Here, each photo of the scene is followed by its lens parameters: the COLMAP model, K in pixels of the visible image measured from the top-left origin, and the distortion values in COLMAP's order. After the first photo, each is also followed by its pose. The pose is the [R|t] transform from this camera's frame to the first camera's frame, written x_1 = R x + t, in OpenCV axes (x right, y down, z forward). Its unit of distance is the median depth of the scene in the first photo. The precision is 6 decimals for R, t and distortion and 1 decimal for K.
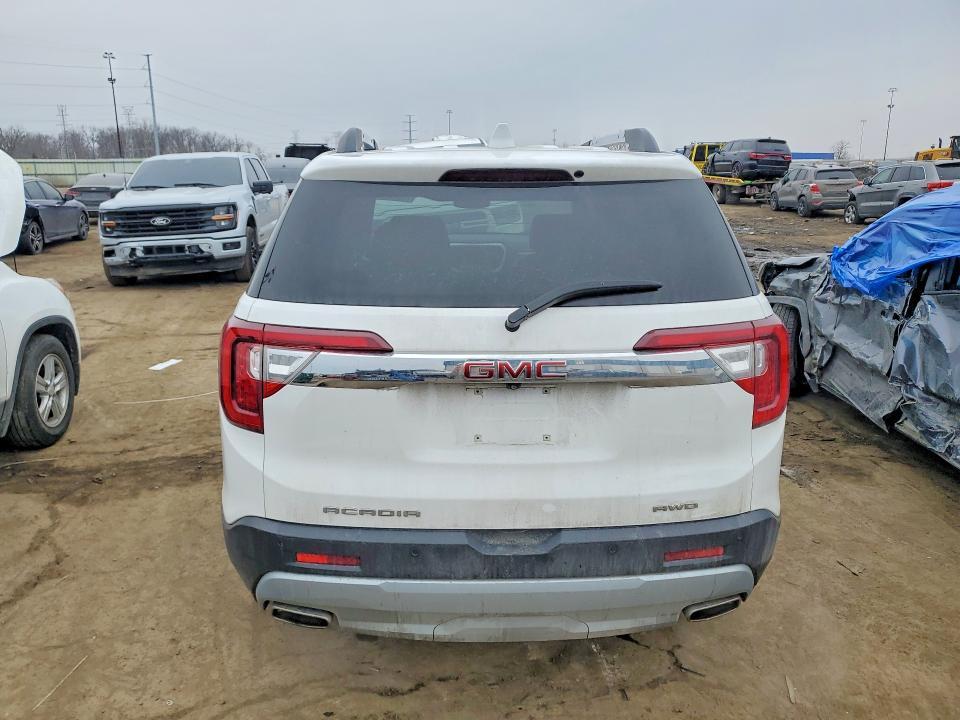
lens RADIAL K [[706.4, 0, 480.0], [0, 706.4, 360.0], [0, 0, 1]] dist [0.032154, -0.000209]
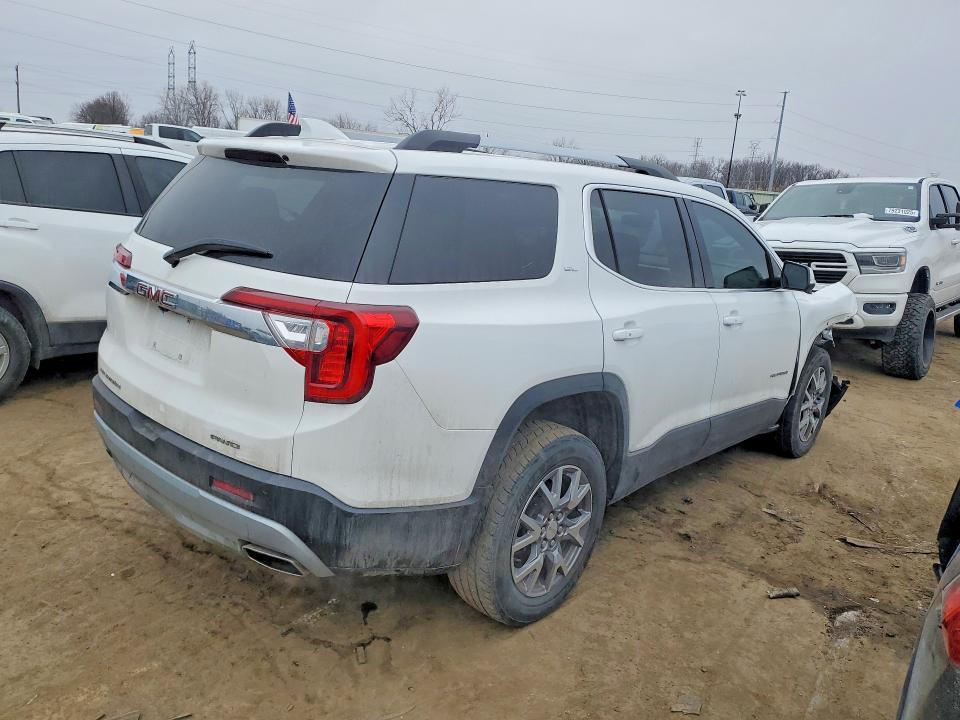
lens RADIAL K [[706.4, 0, 480.0], [0, 706.4, 360.0], [0, 0, 1]] dist [0.032154, -0.000209]
pose [[0.717591, 0.223945, -0.659479, 1.295685], [-0.254152, 0.965797, 0.051415, -0.084208], [0.648437, 0.130713, 0.749963, 0.384714]]
